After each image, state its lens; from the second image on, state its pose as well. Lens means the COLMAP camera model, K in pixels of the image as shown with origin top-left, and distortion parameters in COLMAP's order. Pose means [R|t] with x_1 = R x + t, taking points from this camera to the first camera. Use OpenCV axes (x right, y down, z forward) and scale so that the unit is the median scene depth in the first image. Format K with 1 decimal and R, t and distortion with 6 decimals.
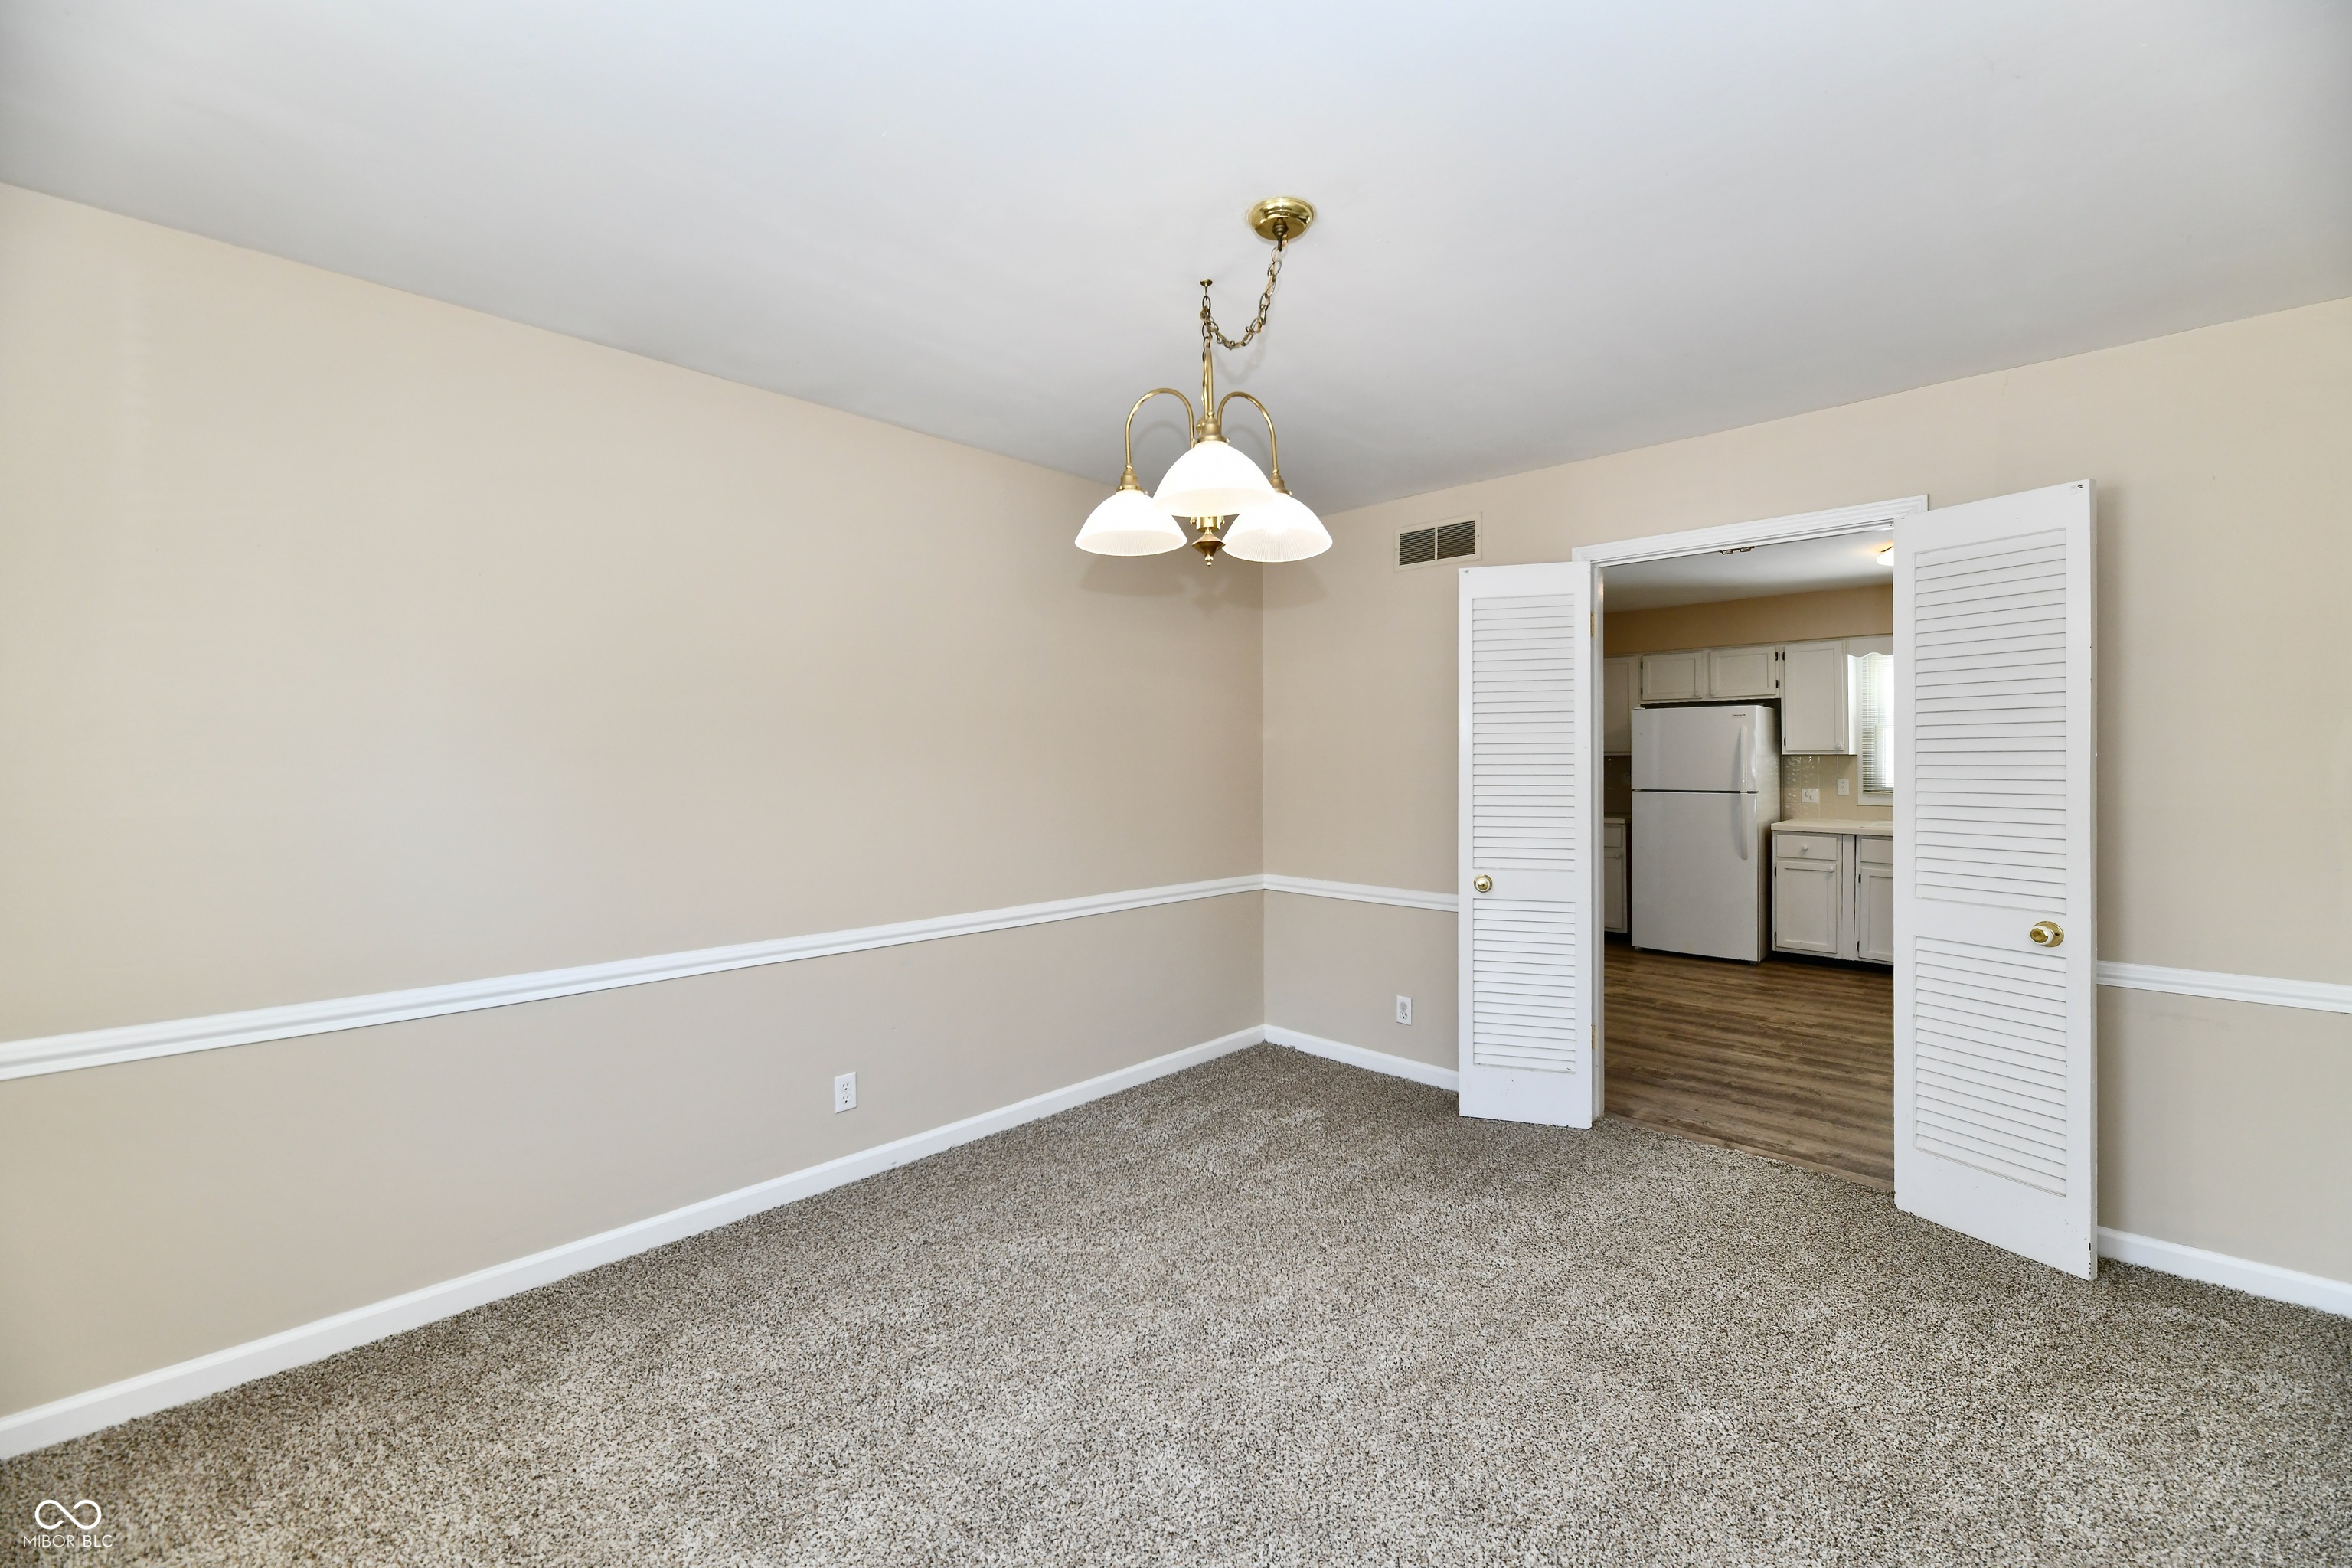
lens RADIAL K [[962.7, 0, 1165.3], [0, 962.7, 769.0], [0, 0, 1]] dist [-0.002564, -0.002577]
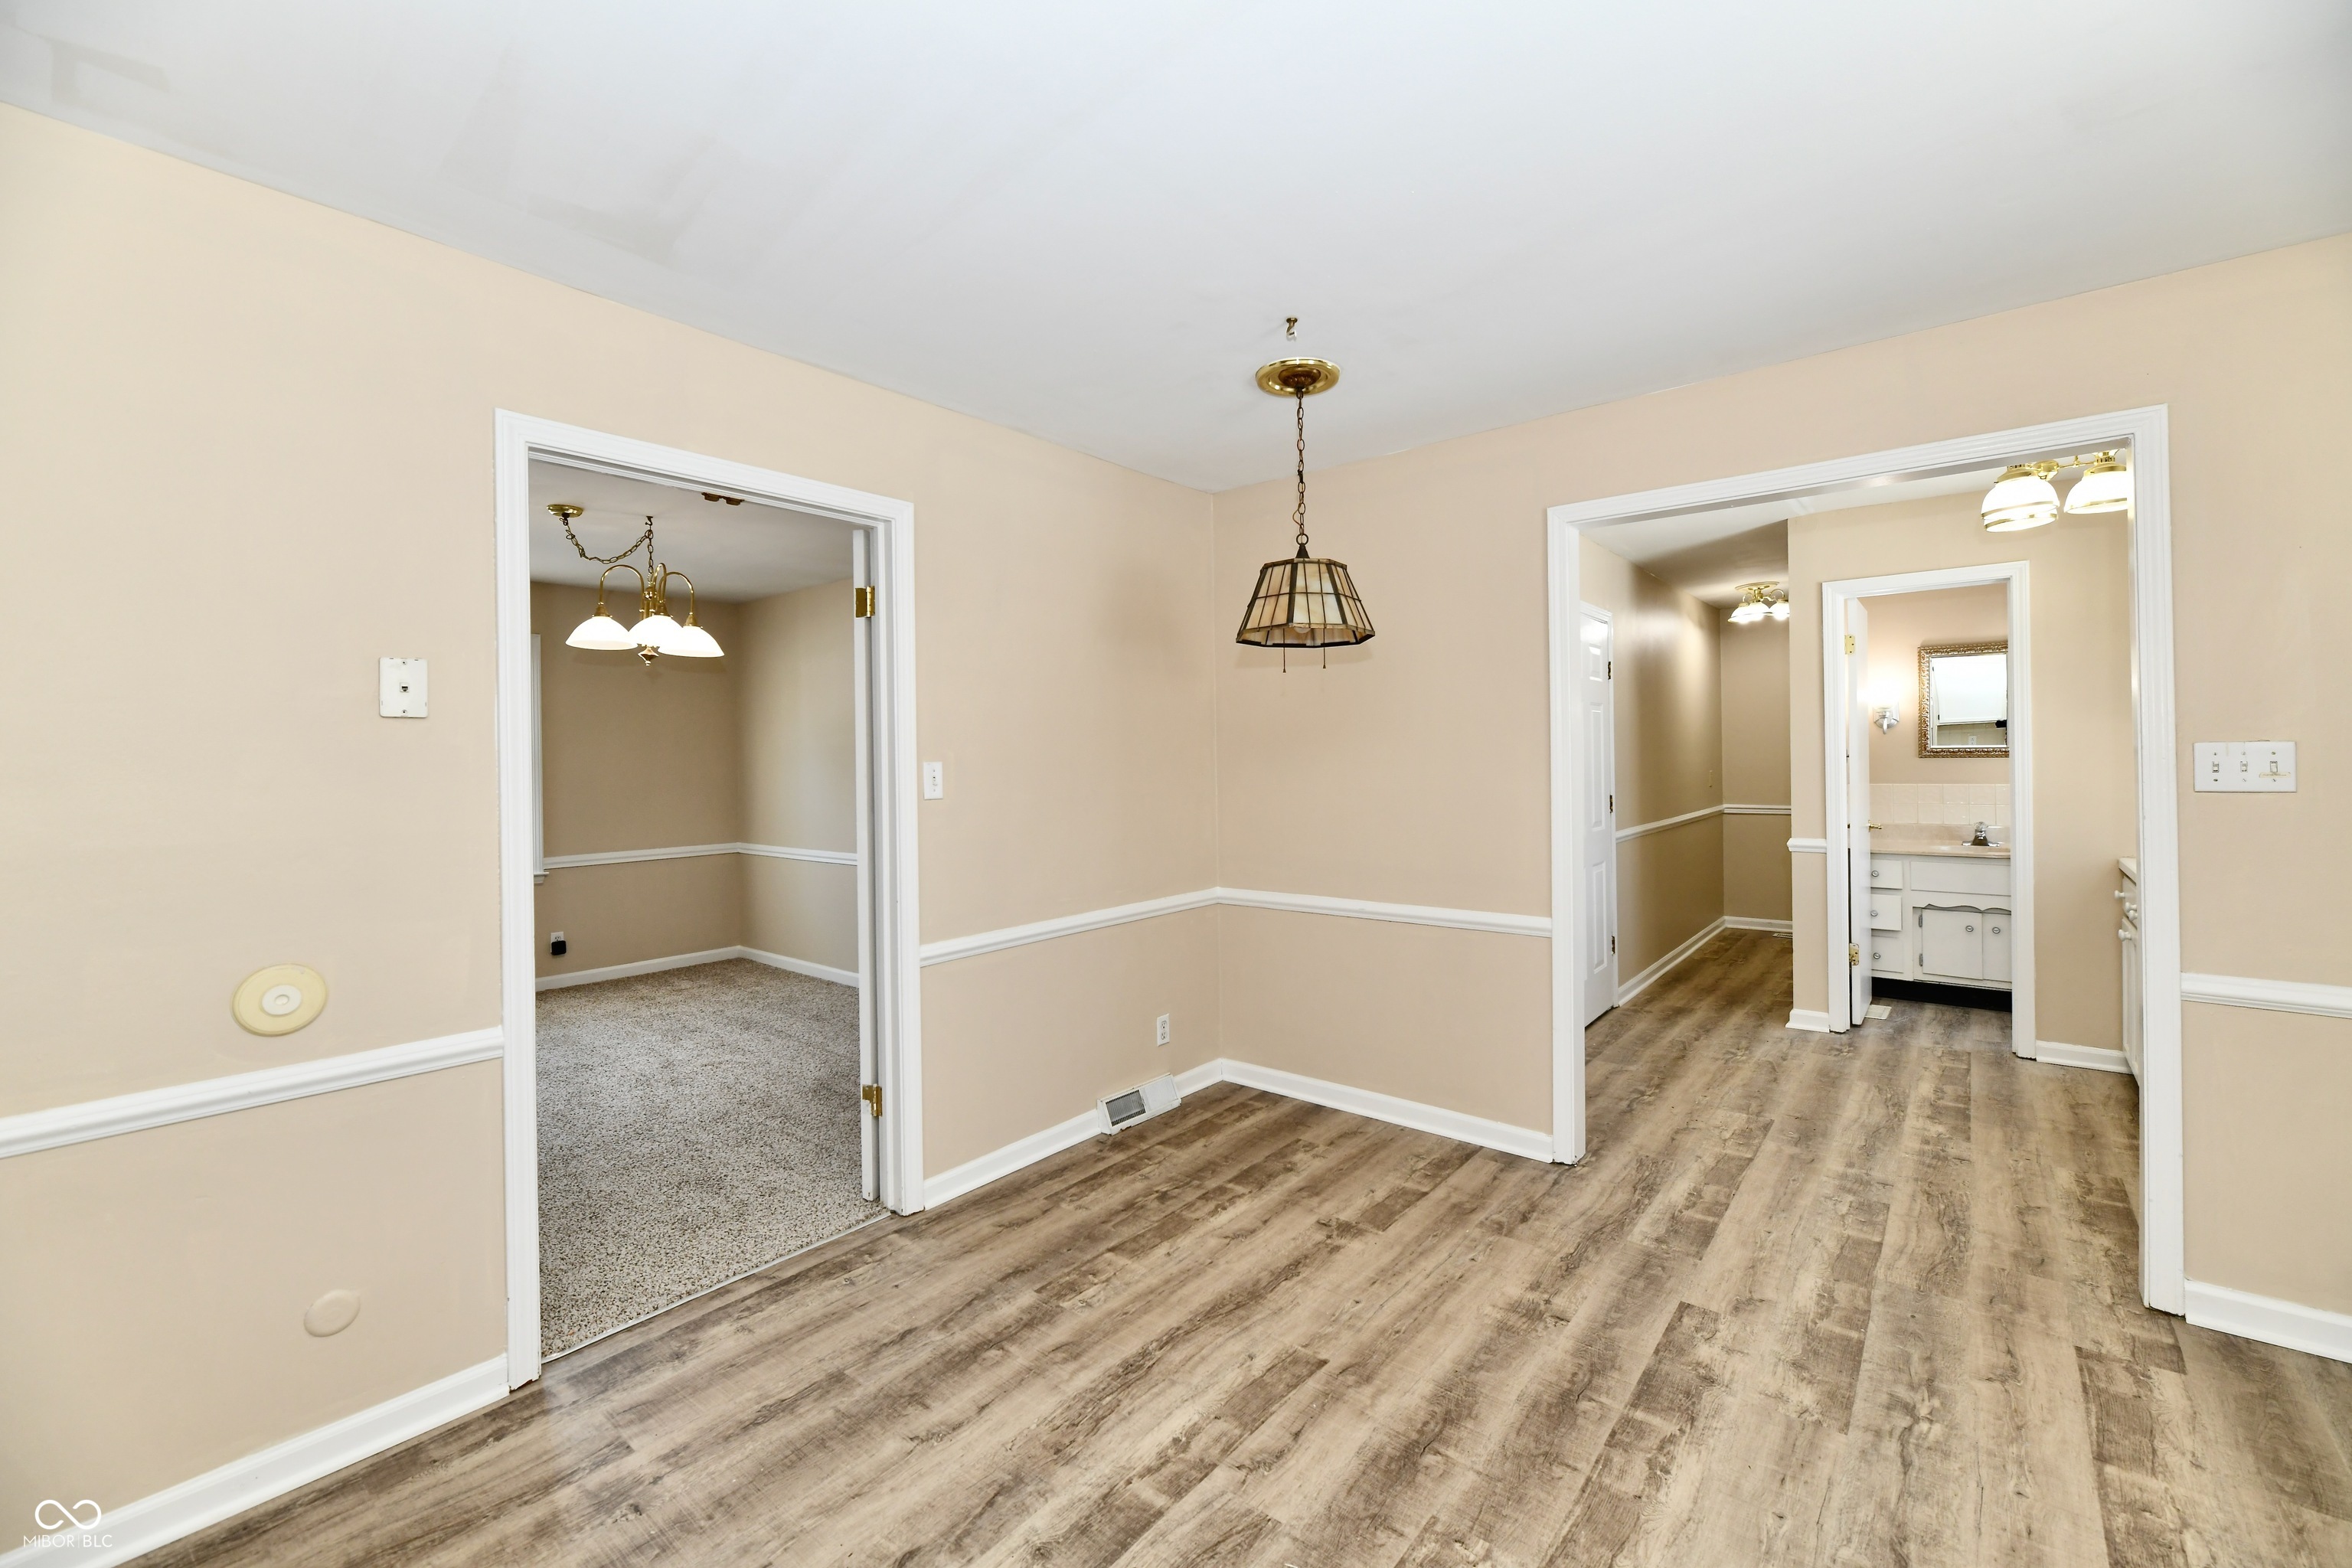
lens RADIAL K [[962.7, 0, 1190.7], [0, 962.7, 753.6], [0, 0, 1]] dist [-0.002564, -0.002577]
pose [[0.091867, -0.001529, -0.995770, 0.726543], [0.003574, 0.999993, -0.001206, -0.008302], [0.995765, -0.003448, 0.091872, 0.671583]]
